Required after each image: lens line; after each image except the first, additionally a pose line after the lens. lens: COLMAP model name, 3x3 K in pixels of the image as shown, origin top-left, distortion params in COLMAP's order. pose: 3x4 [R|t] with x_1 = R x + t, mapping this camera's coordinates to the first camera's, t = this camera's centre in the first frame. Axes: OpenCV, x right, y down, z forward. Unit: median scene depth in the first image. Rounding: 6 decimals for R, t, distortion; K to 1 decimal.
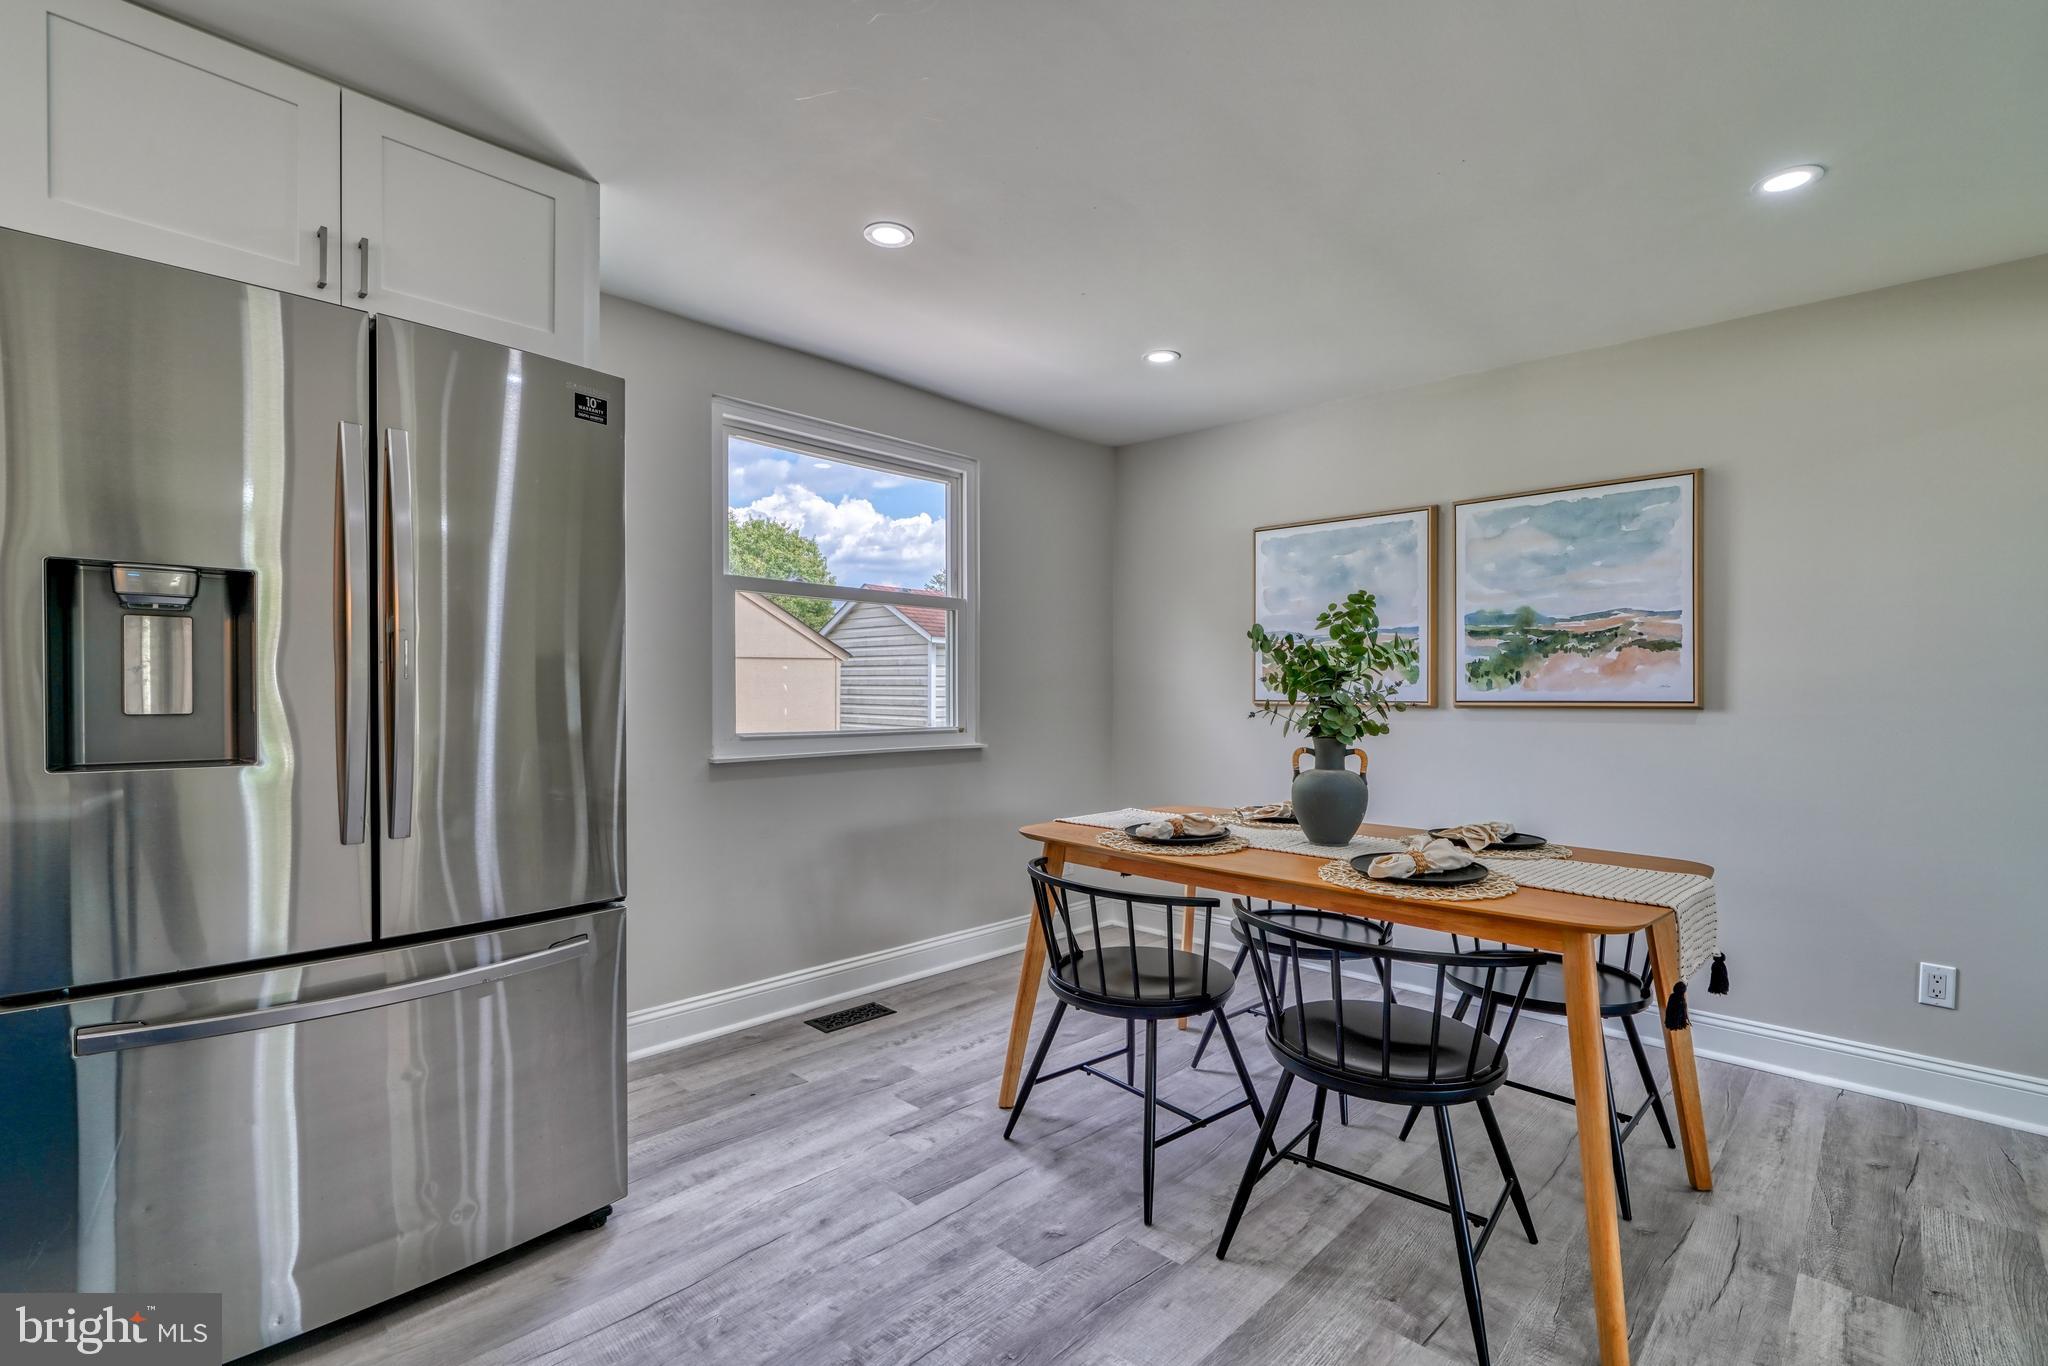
lens RADIAL K [[908.3, 0, 1076.9], [0, 908.3, 690.8], [0, 0, 1]] dist [-0.008882, 0.003910]
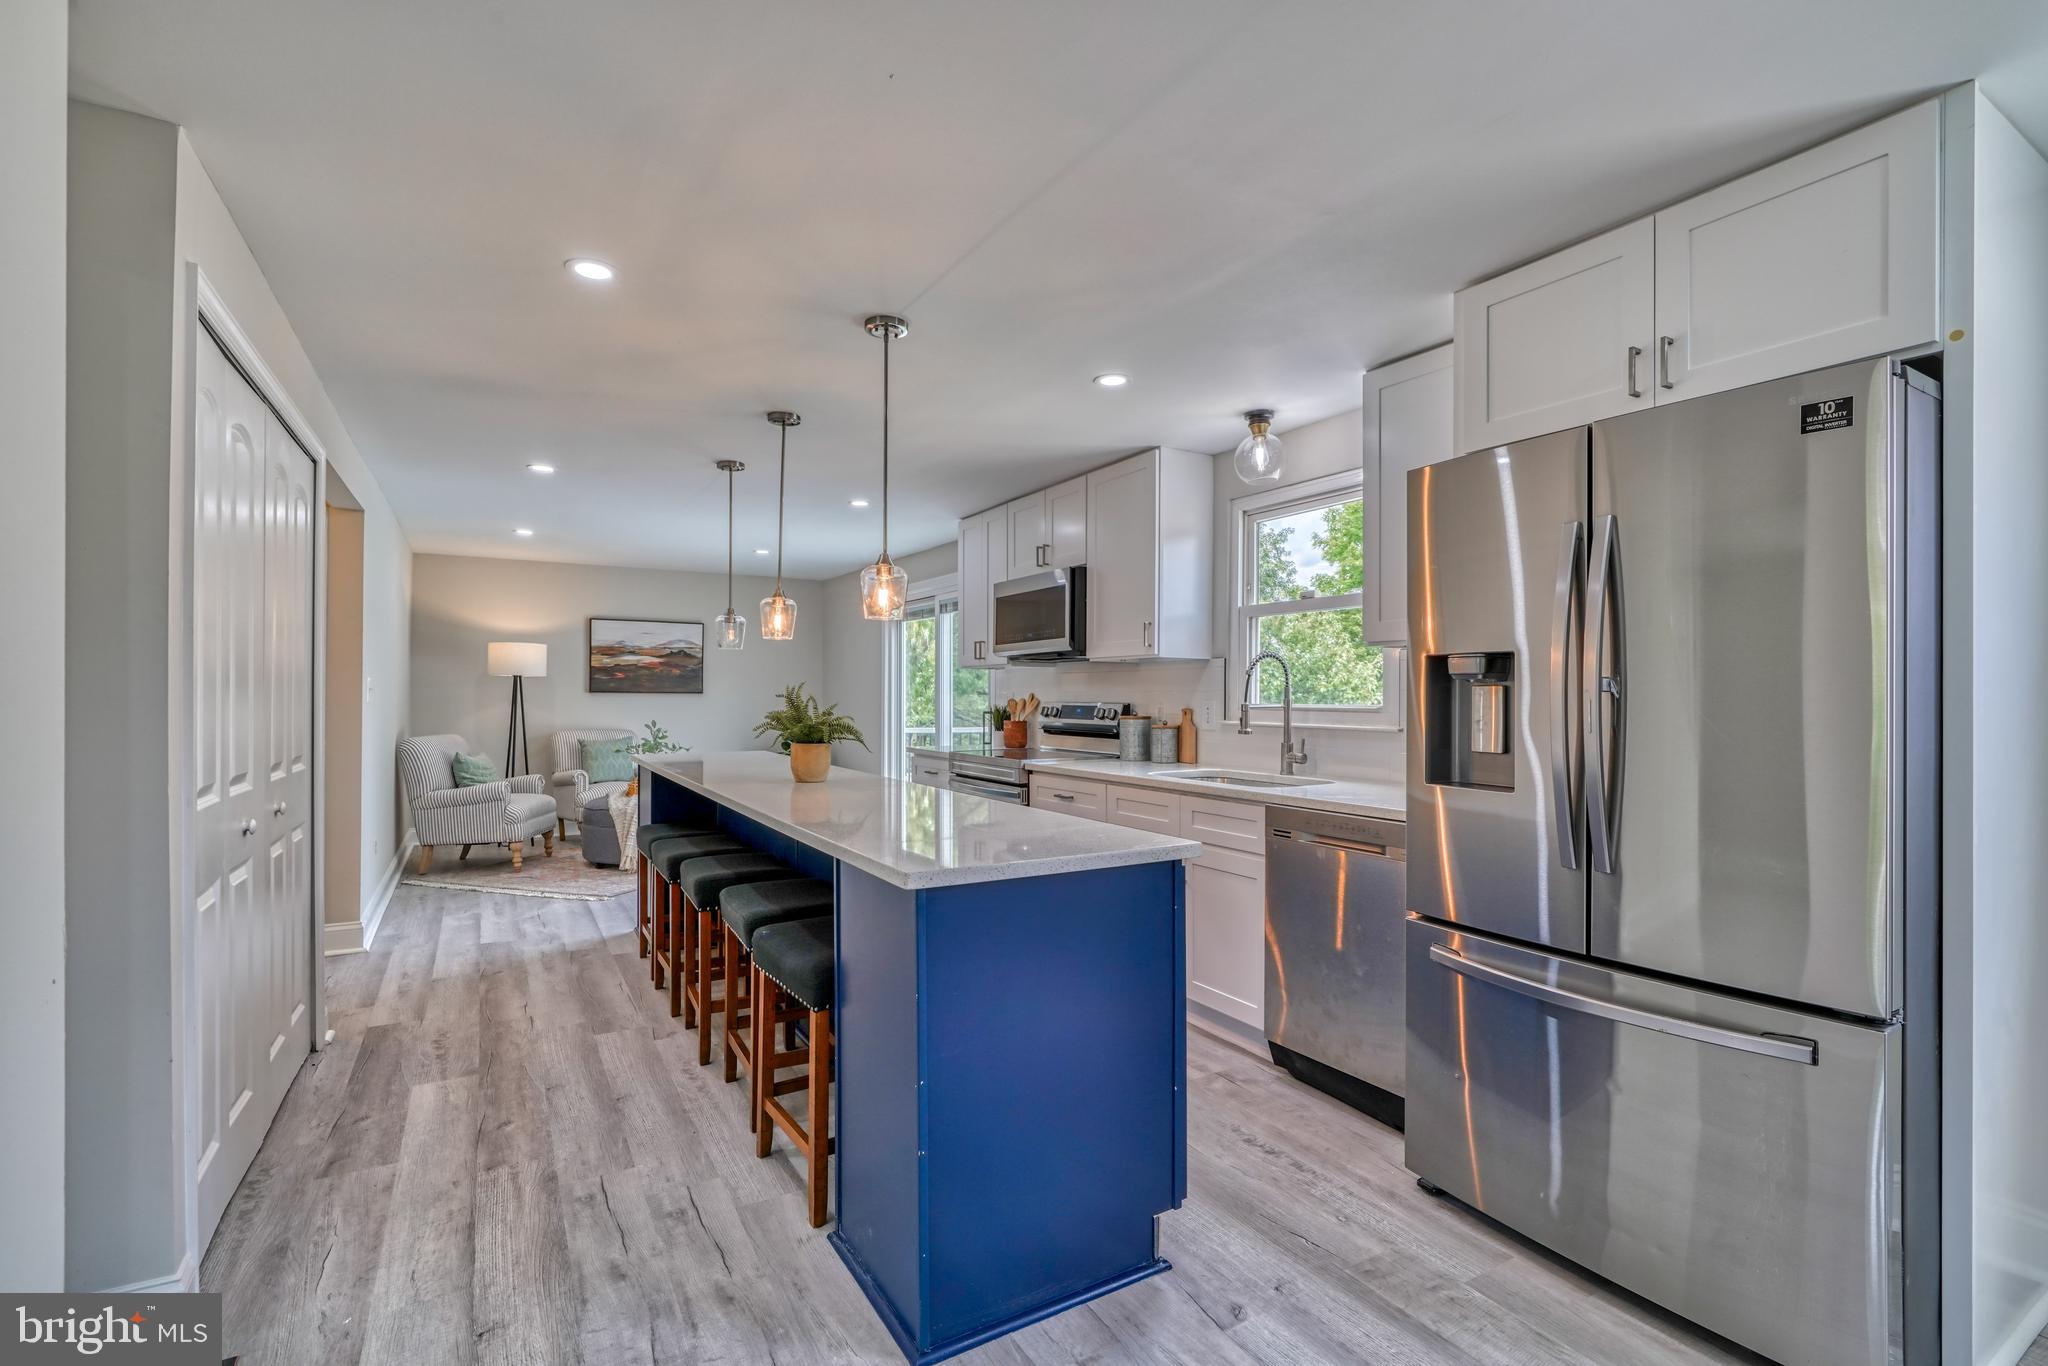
lens RADIAL K [[908.3, 0, 994.0], [0, 908.3, 693.2], [0, 0, 1]] dist [-0.008882, 0.003910]
pose [[-0.304042, -0.013844, -0.952558, 0.337922], [-0.015014, 0.999840, -0.009739, -0.023659], [0.952540, 0.011341, -0.304201, 0.360304]]
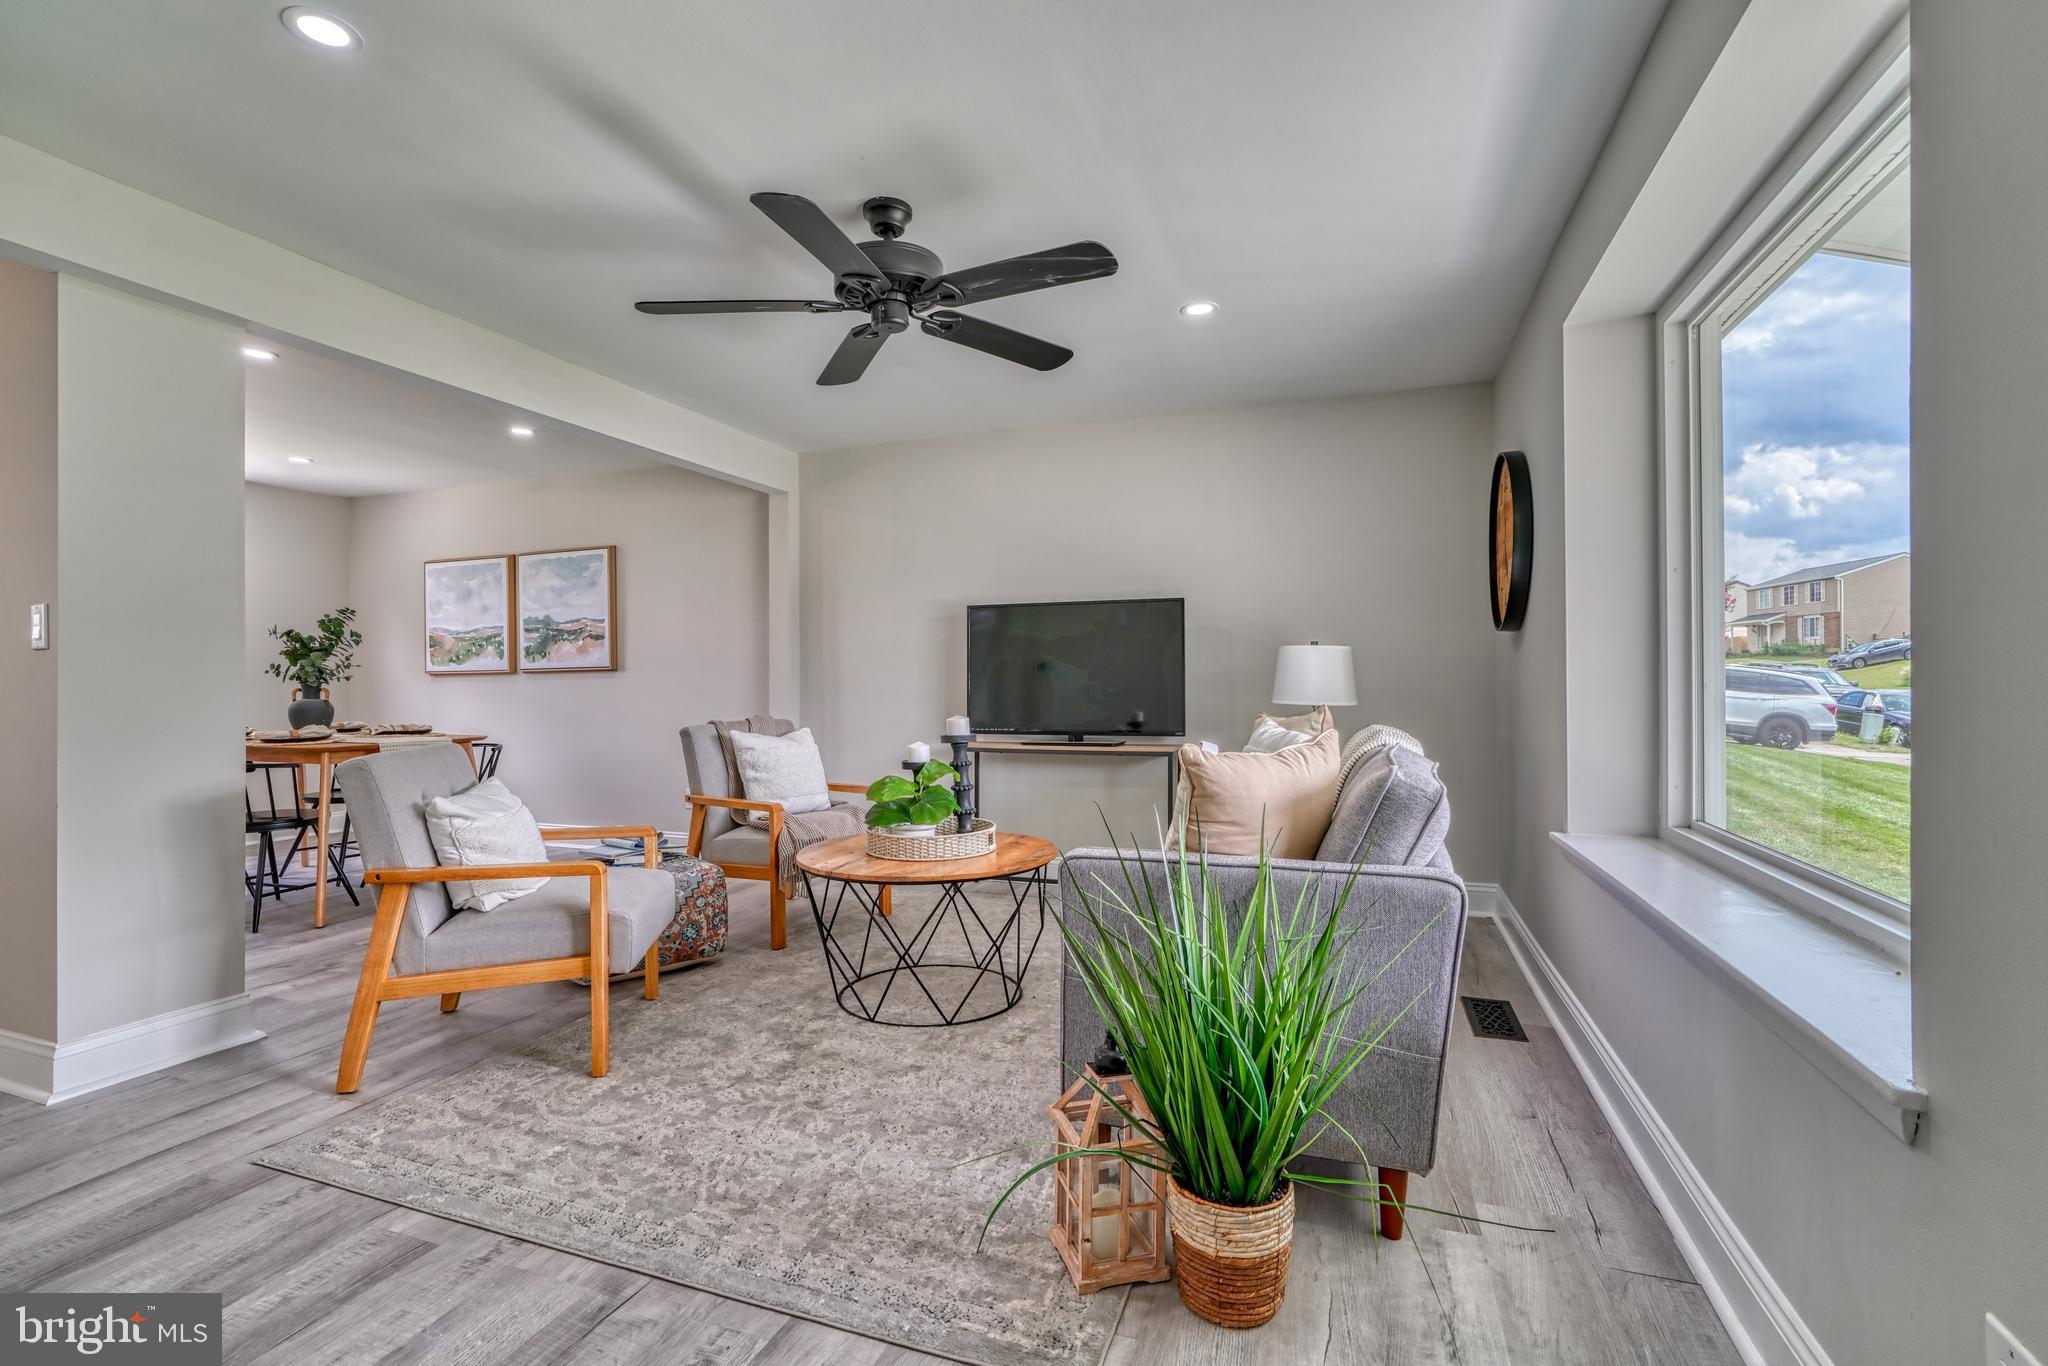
lens RADIAL K [[908.3, 0, 1030.2], [0, 908.3, 685.2], [0, 0, 1]] dist [-0.008882, 0.003910]
pose [[0.940307, -0.011620, 0.340130, 0.811112], [0.010539, 0.999932, 0.005026, 0.047209], [-0.340165, -0.001142, 0.940365, -1.034619]]
